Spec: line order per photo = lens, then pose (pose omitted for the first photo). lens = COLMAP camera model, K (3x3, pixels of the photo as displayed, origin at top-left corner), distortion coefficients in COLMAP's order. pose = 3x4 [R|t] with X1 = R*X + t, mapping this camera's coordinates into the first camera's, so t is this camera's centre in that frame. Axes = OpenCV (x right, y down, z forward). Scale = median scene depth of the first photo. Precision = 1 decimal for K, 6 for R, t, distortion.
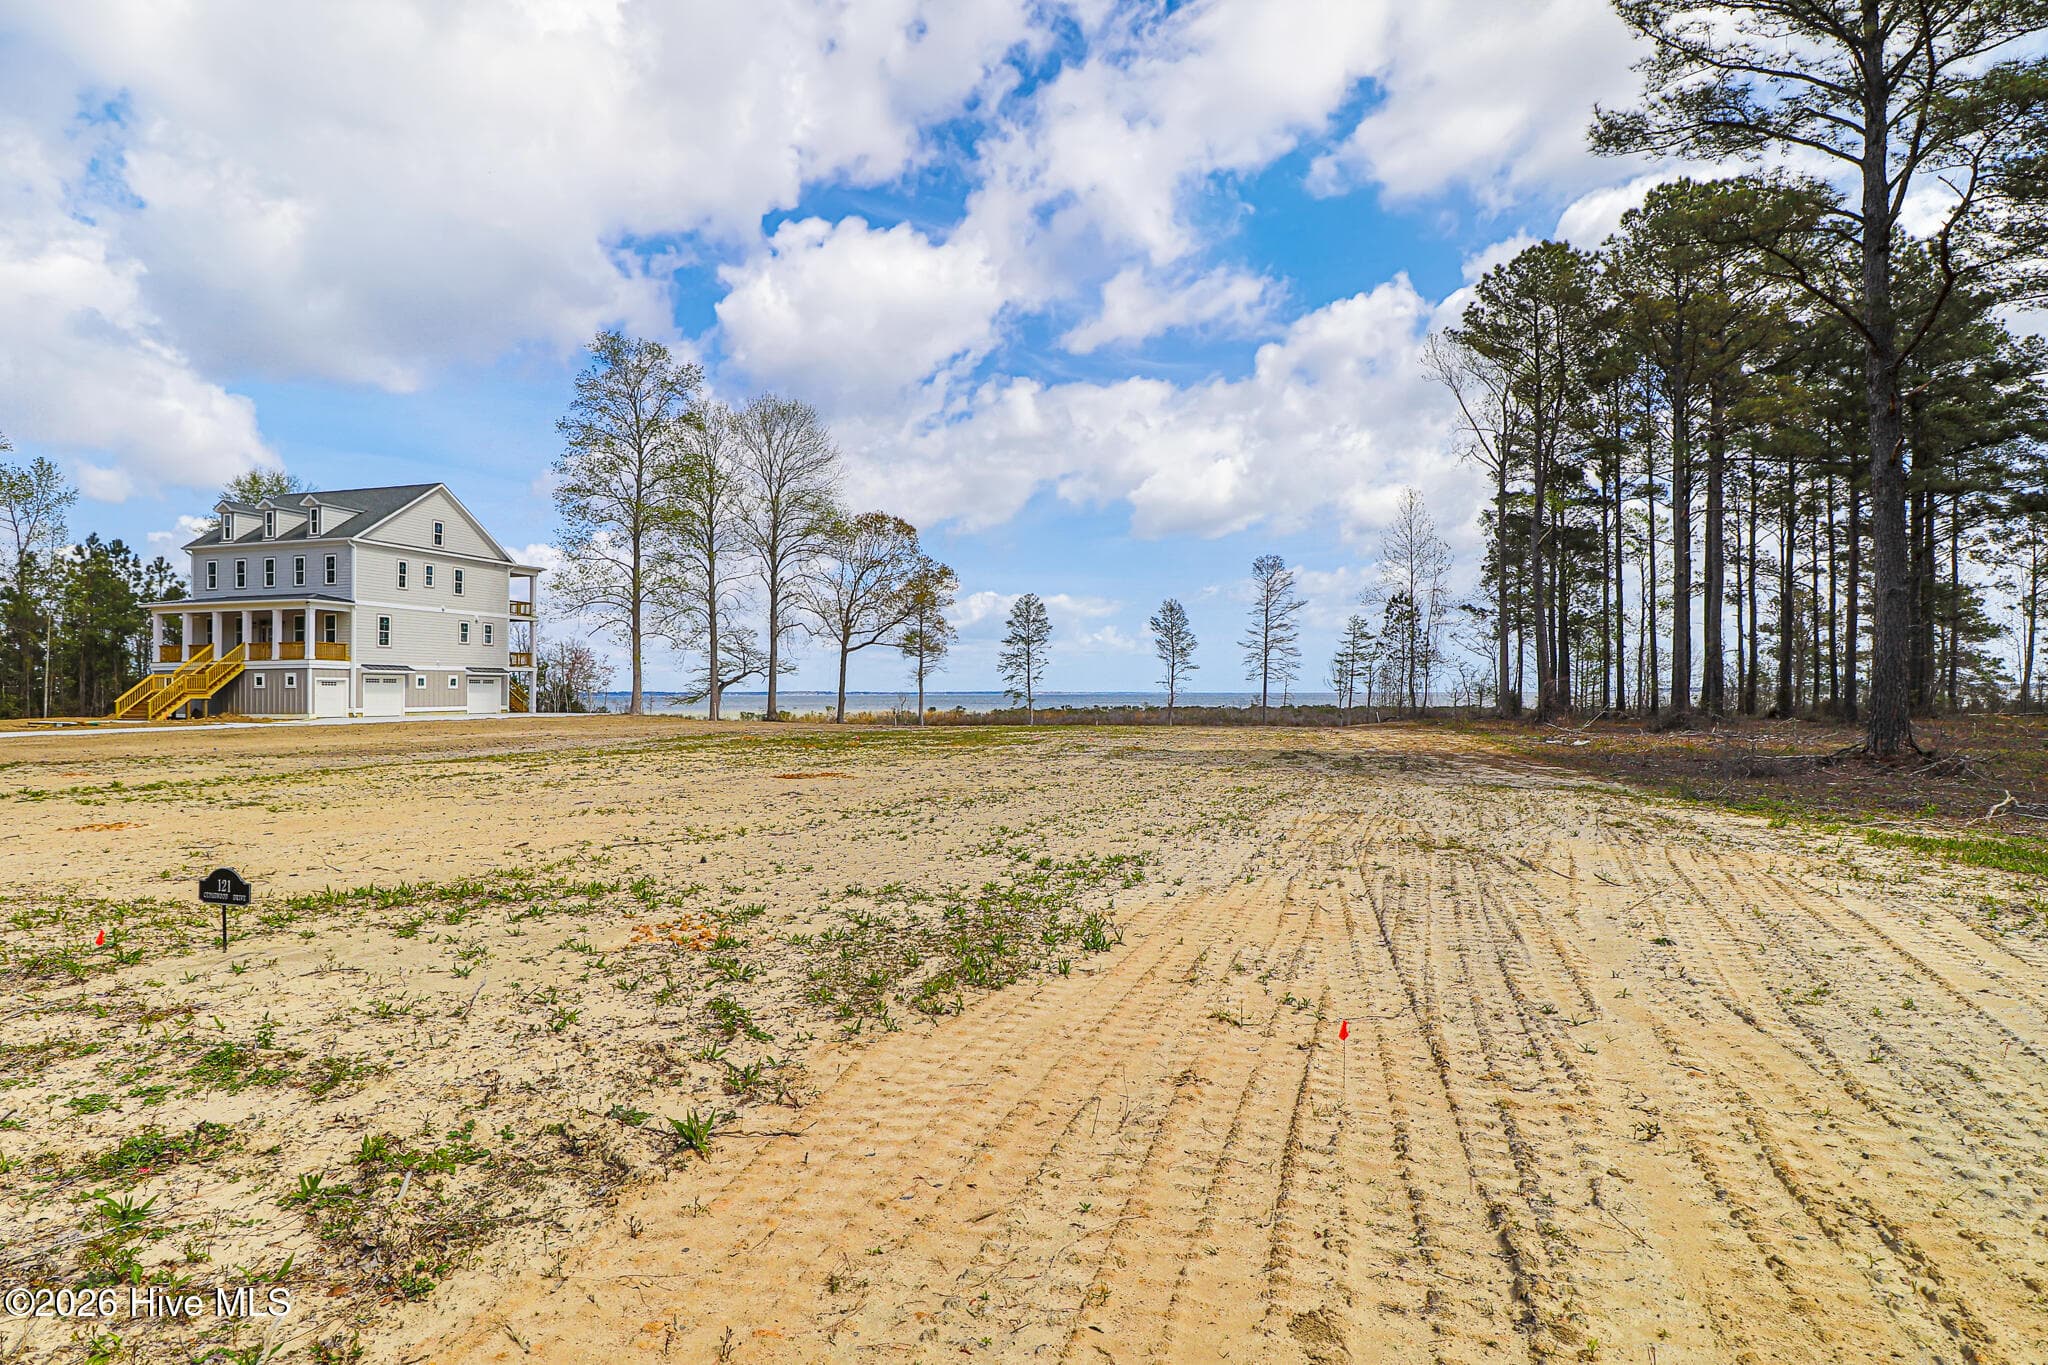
lens RADIAL K [[1125.5, 0, 1056.8], [0, 1125.5, 688.8], [0, 0, 1]] dist [0.003530, -0.021461]
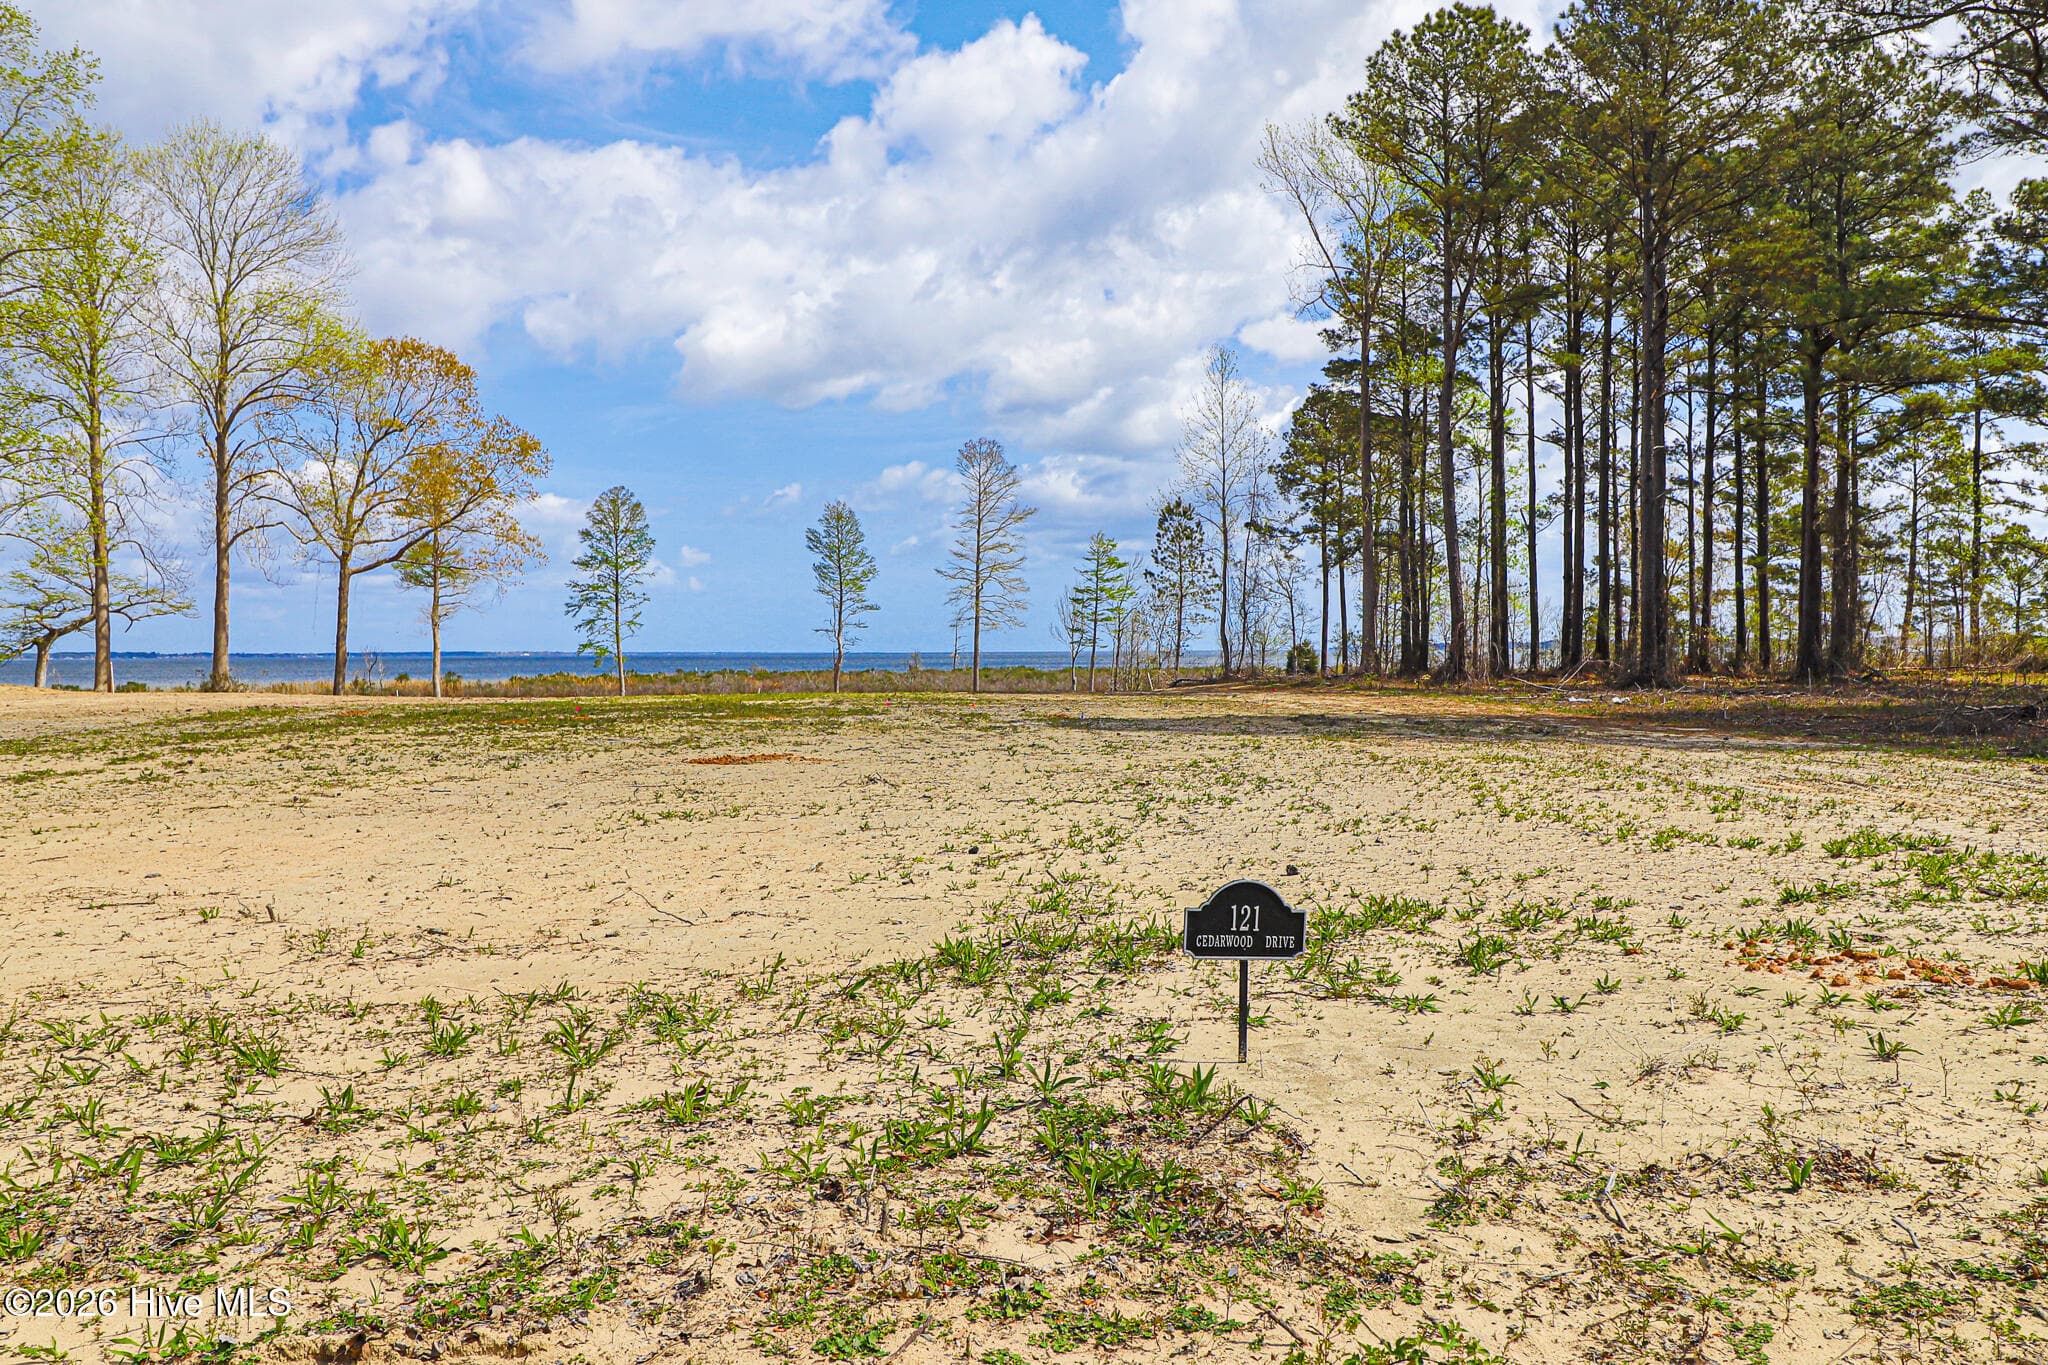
lens RADIAL K [[1694.4, 0, 1076.5], [0, 1694.4, 679.9], [0, 0, 1]] dist [0.020307, 0.007332]
pose [[0.950813, -0.009048, 0.309634, -0.105748], [0.003286, 0.999812, 0.019126, 0.006748], [-0.309748, -0.017168, 0.950664, 0.037673]]
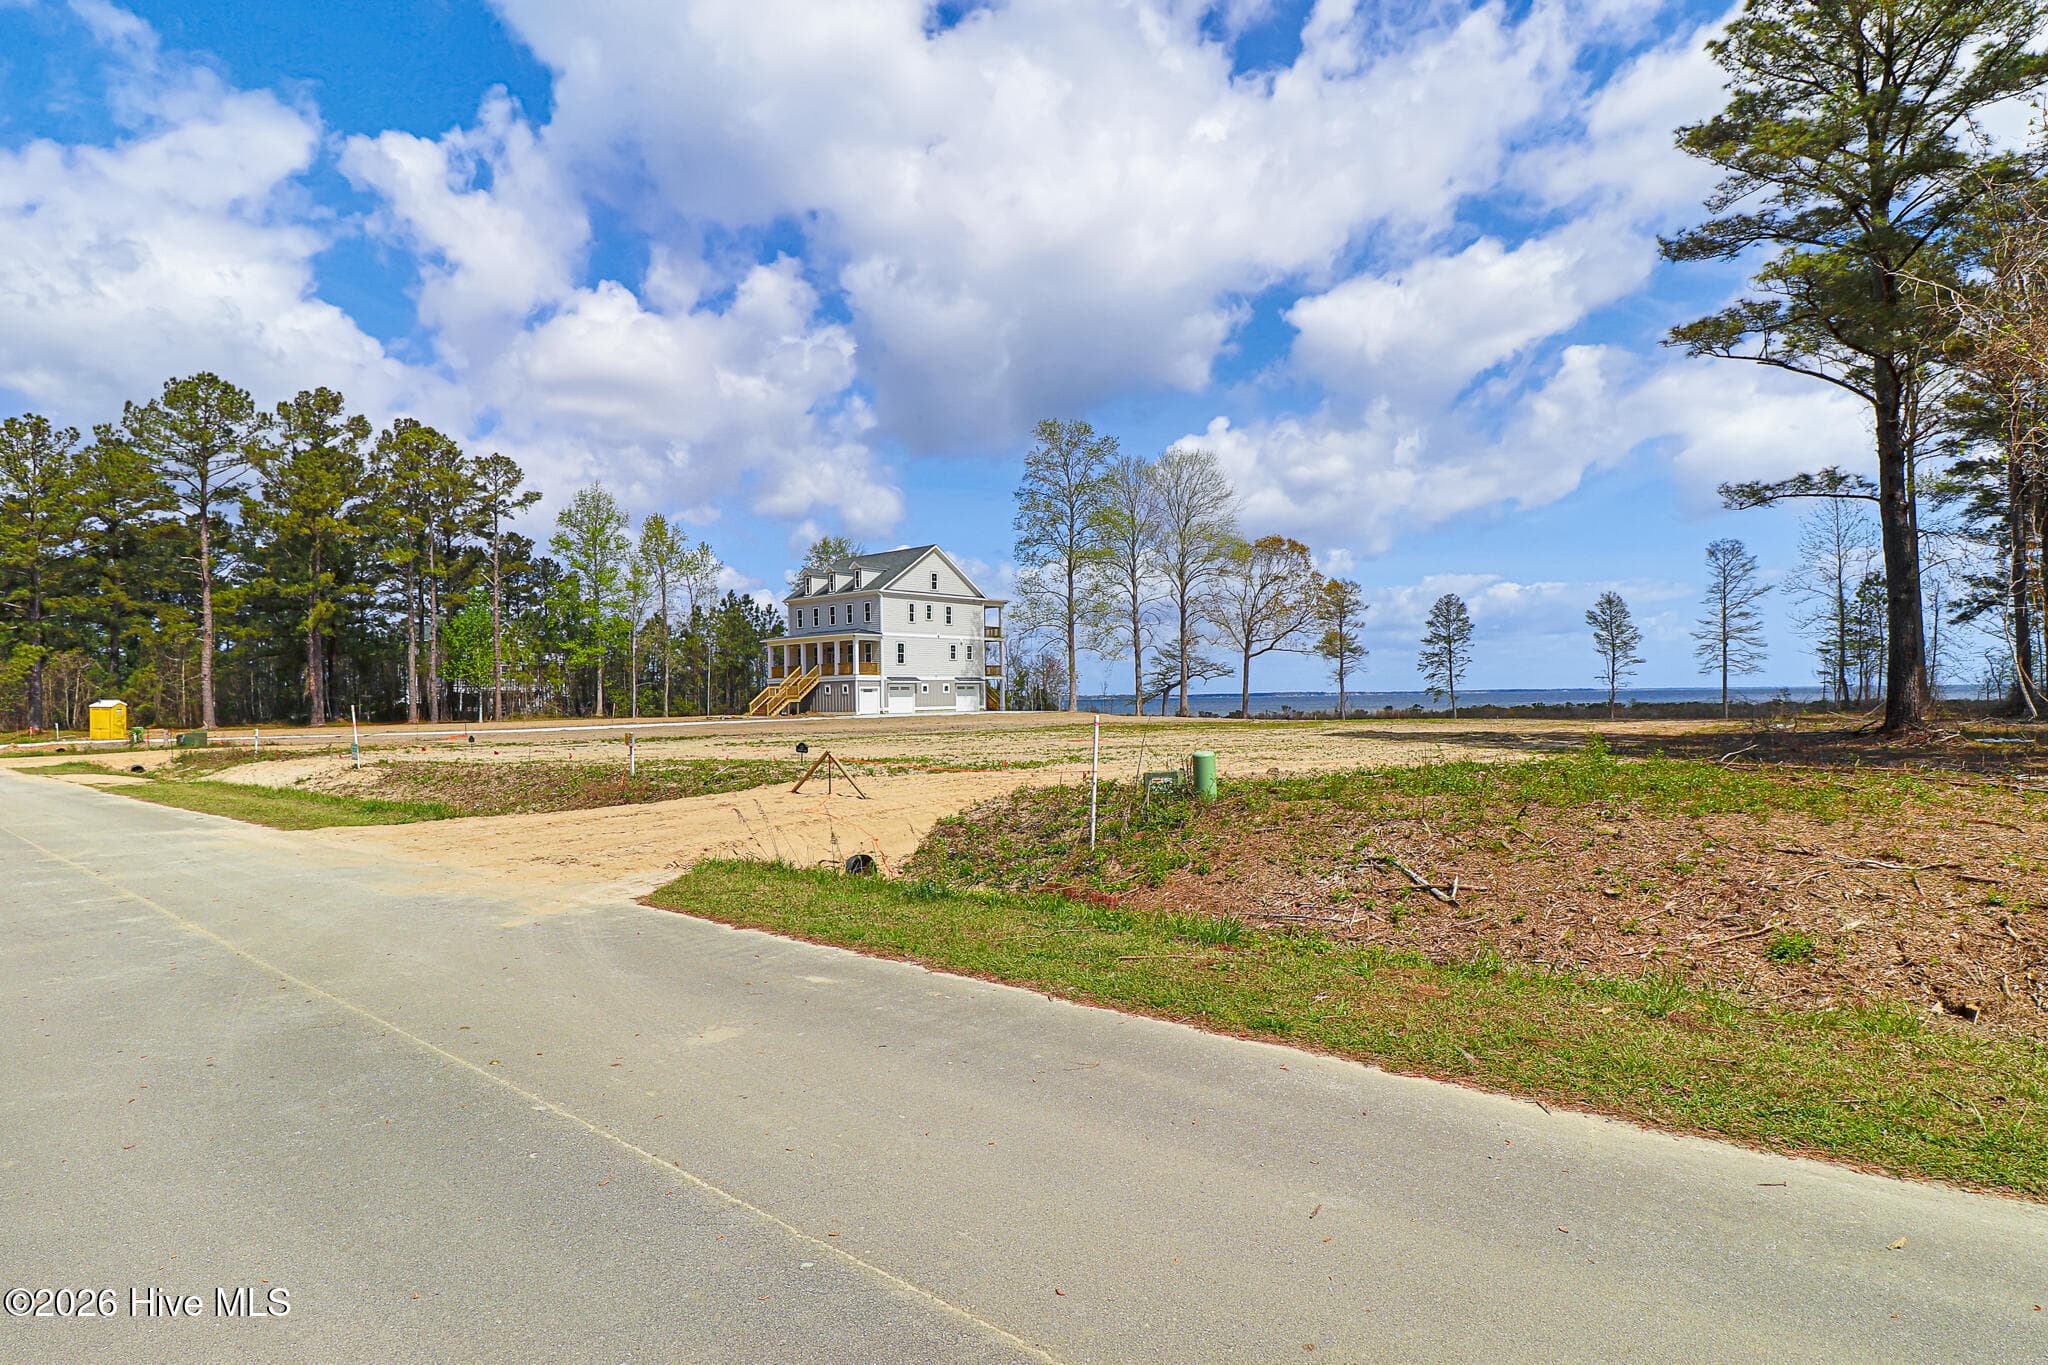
lens RADIAL K [[1203.0, 0, 1024.0], [0, 1203.0, 682.5], [0, 0, 1]] dist [-0.004268, -0.000741]
pose [[0.894403, -0.017037, -0.446938, 0.166729], [0.014261, 0.999852, -0.009576, 0.001653], [0.447036, 0.002191, 0.894514, -0.219956]]
